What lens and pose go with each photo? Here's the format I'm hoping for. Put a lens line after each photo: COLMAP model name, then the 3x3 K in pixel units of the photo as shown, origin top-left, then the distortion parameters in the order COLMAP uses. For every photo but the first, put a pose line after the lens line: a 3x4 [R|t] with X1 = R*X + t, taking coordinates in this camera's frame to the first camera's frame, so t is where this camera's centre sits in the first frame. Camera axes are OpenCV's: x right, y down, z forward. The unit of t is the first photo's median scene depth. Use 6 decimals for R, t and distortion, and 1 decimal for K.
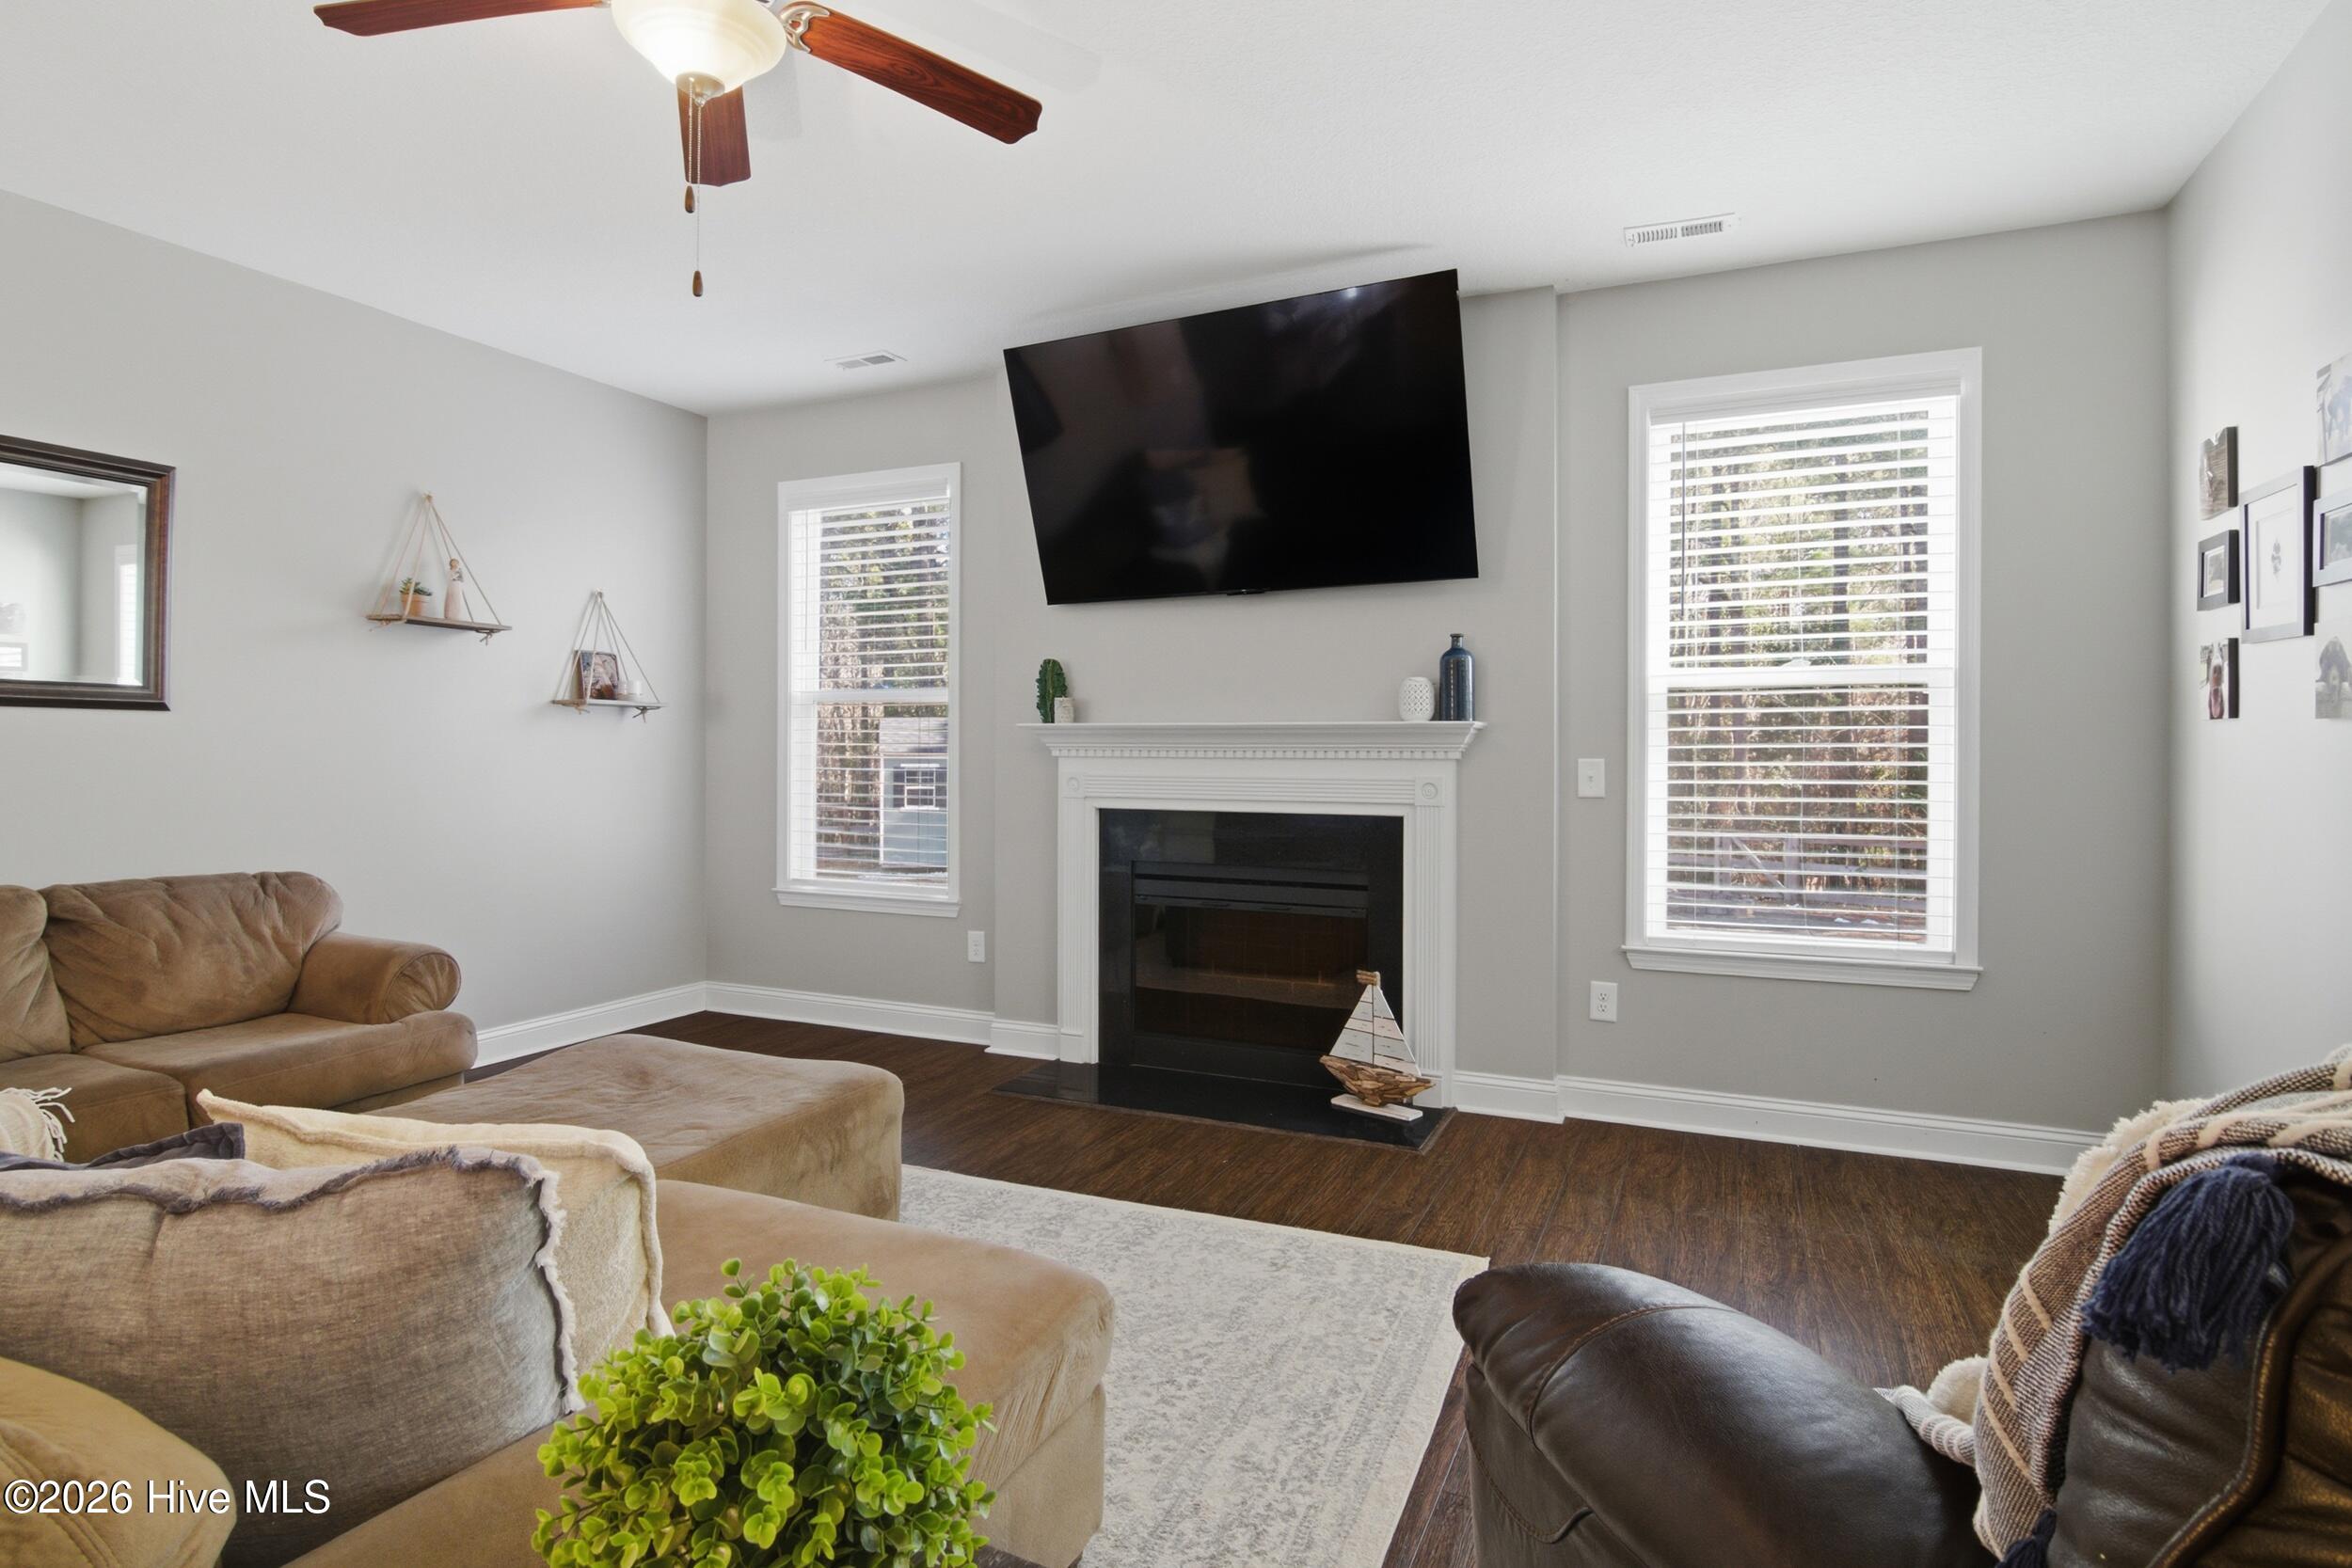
lens RADIAL K [[1218.0, 0, 1174.0], [0, 1218.0, 759.2], [0, 0, 1]] dist [-0.012373, -0.005023]
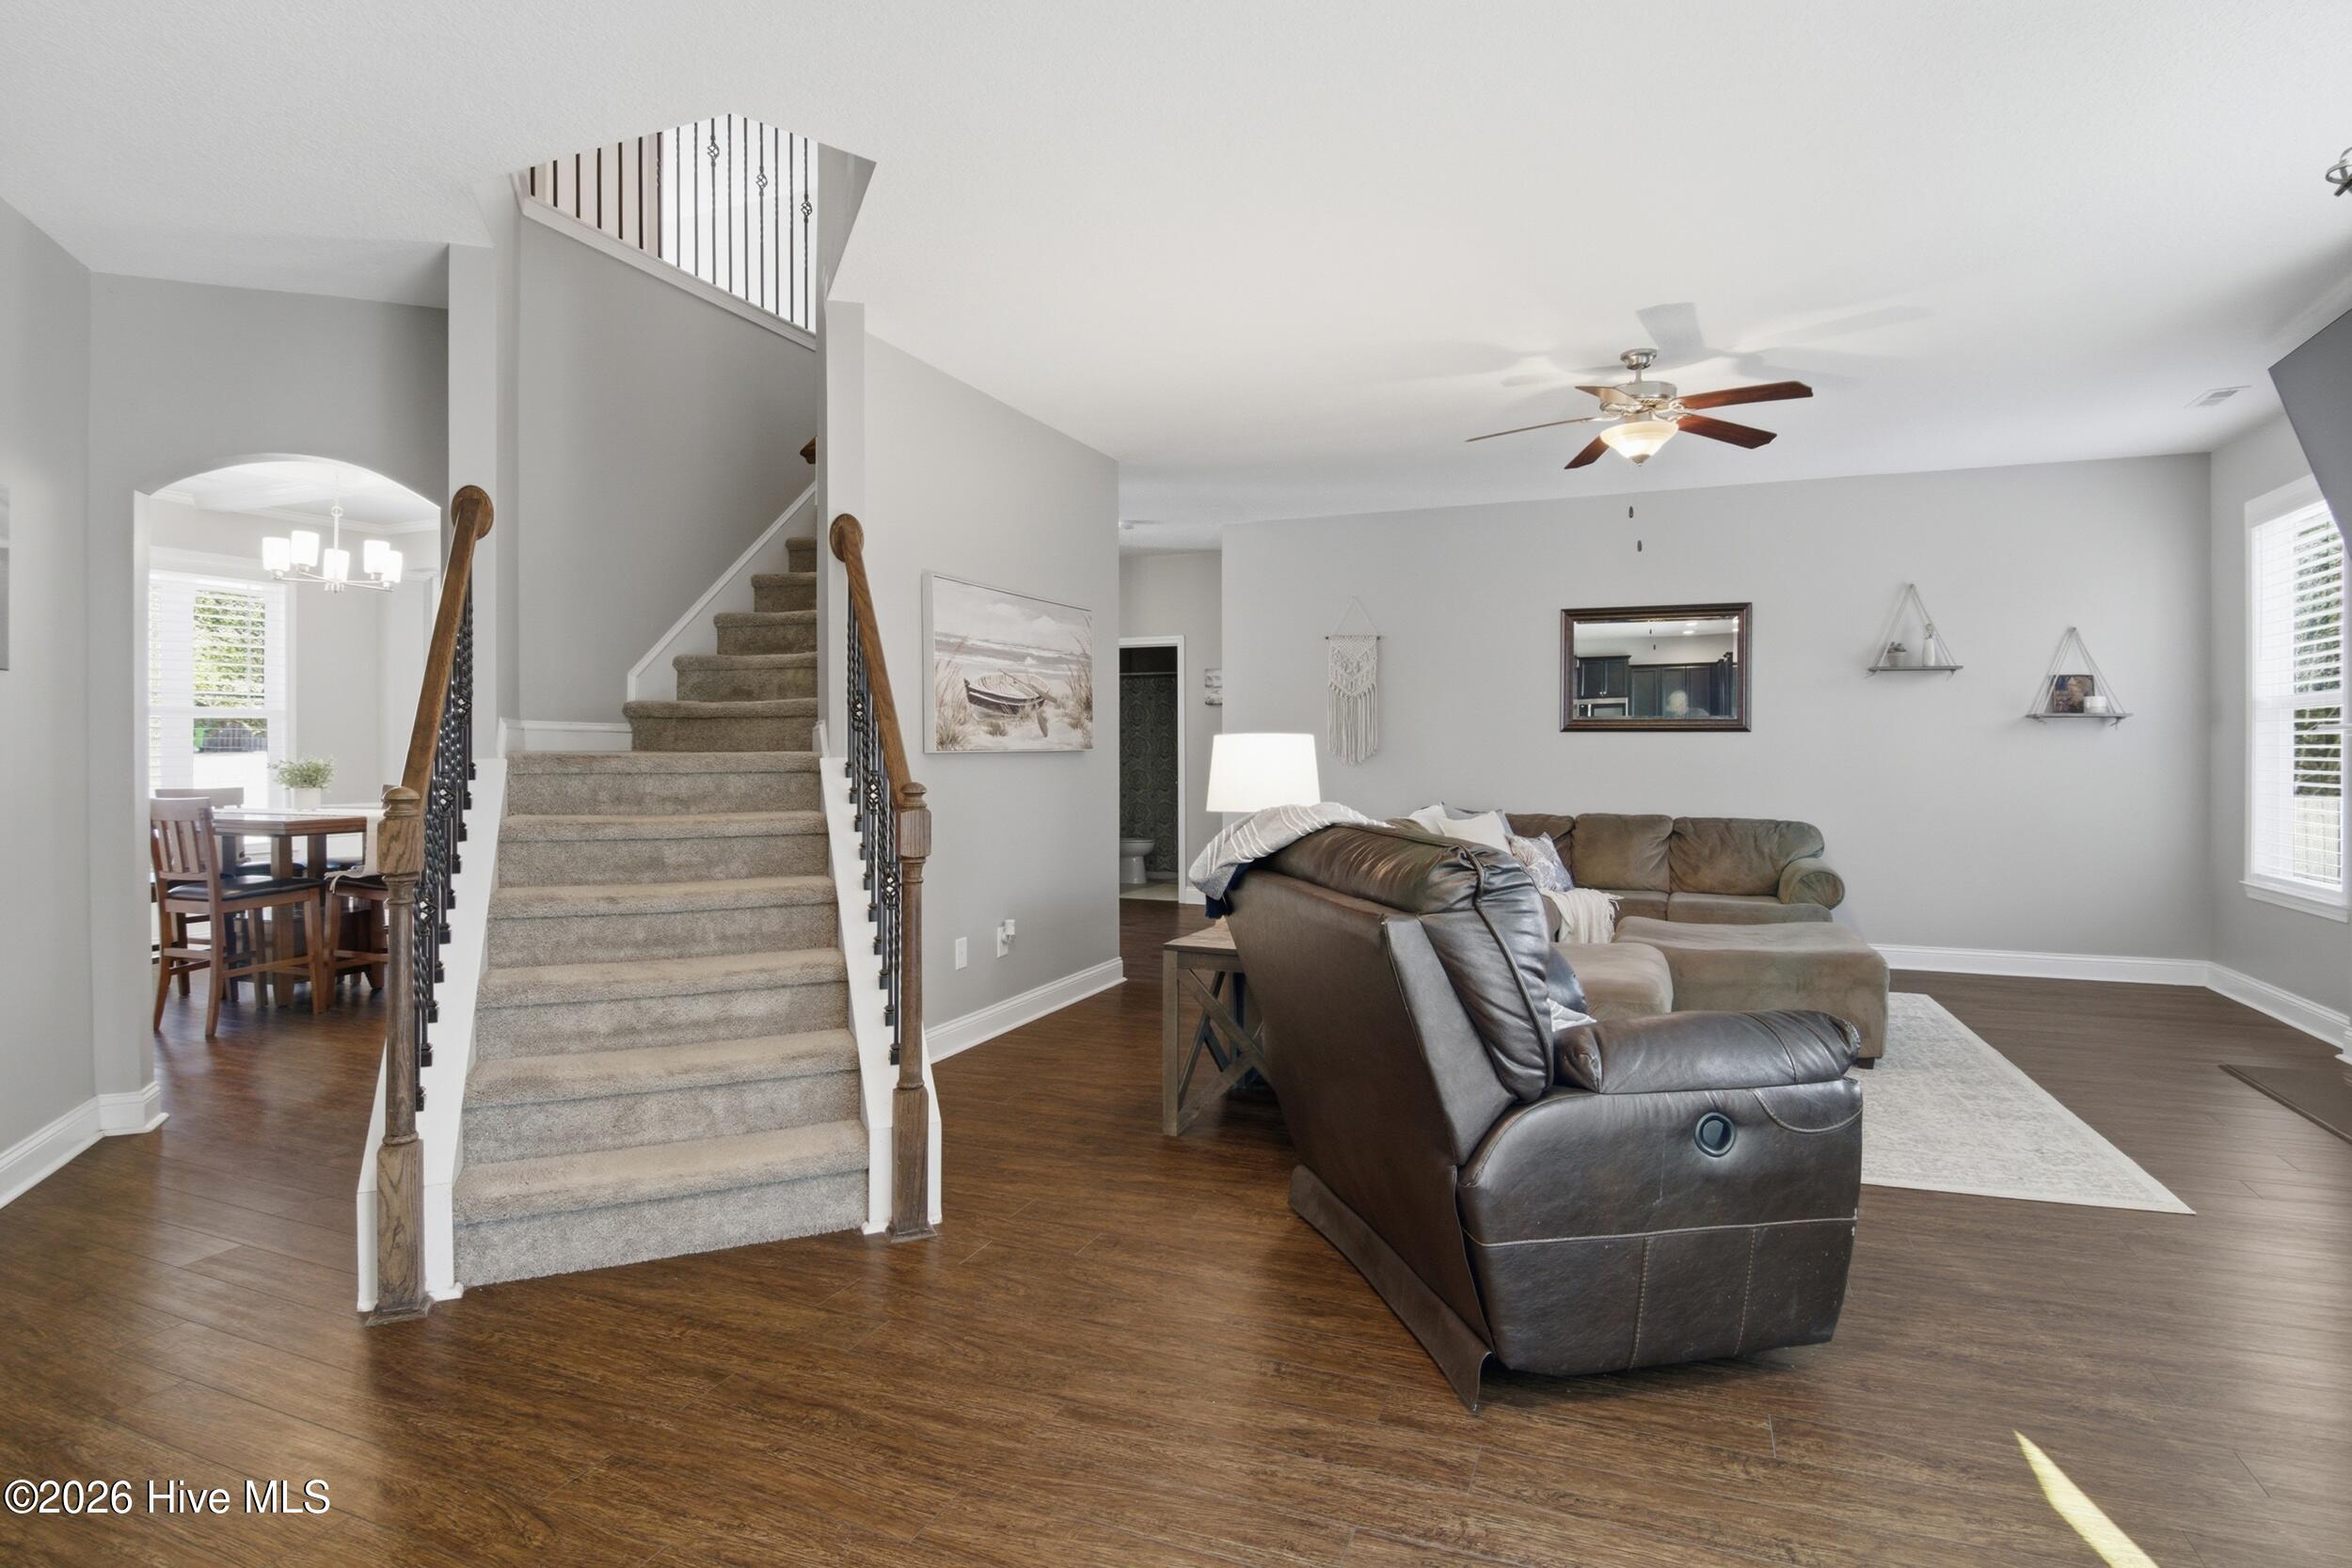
lens RADIAL K [[1218.0, 0, 1159.1], [0, 1218.0, 767.0], [0, 0, 1]] dist [-0.012373, -0.005023]
pose [[0.040099, 0.015355, -0.999078, 1.049342], [-0.004460, 0.999875, 0.015188, -0.009812], [0.999186, 0.003847, 0.040162, -0.003400]]
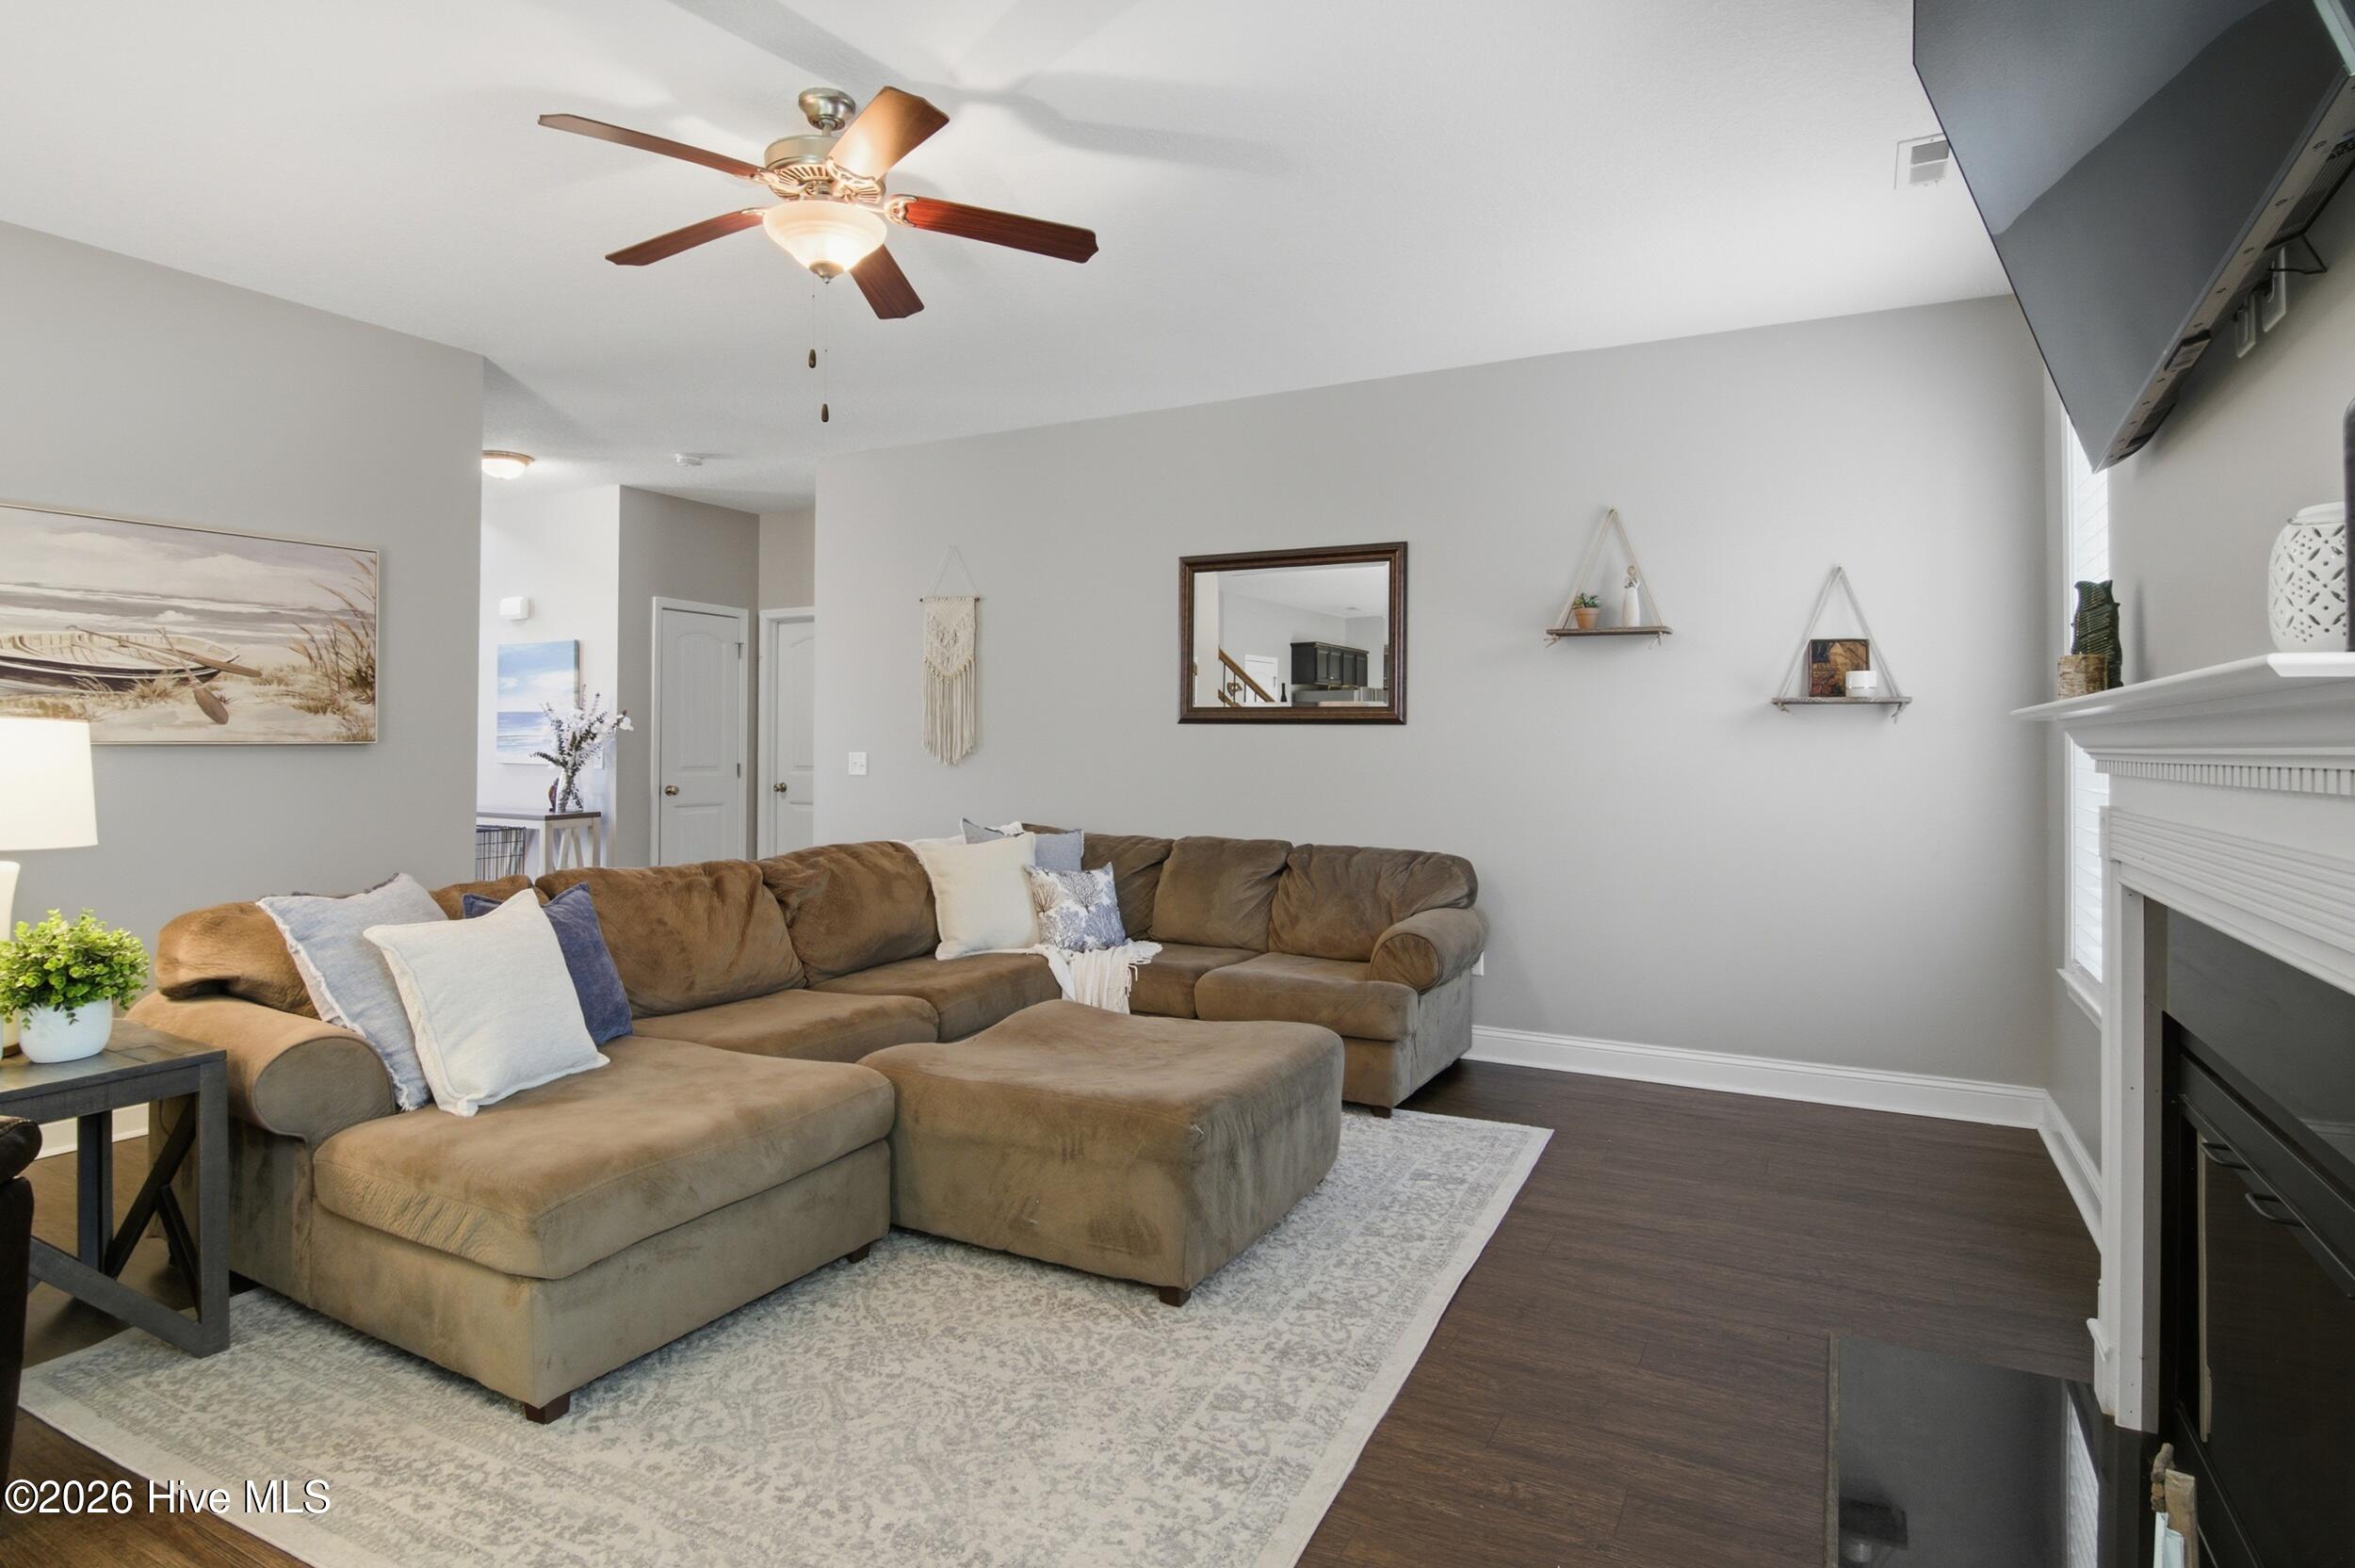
lens RADIAL K [[1219.5, 0, 1172.3], [0, 1219.5, 748.3], [0, 0, 1]] dist [-0.012373, -0.005023]
pose [[-0.061730, 0.002755, -0.998089, 0.542183], [-0.011385, 0.999929, 0.003464, -0.015382], [0.998028, 0.011577, -0.061695, 0.839133]]
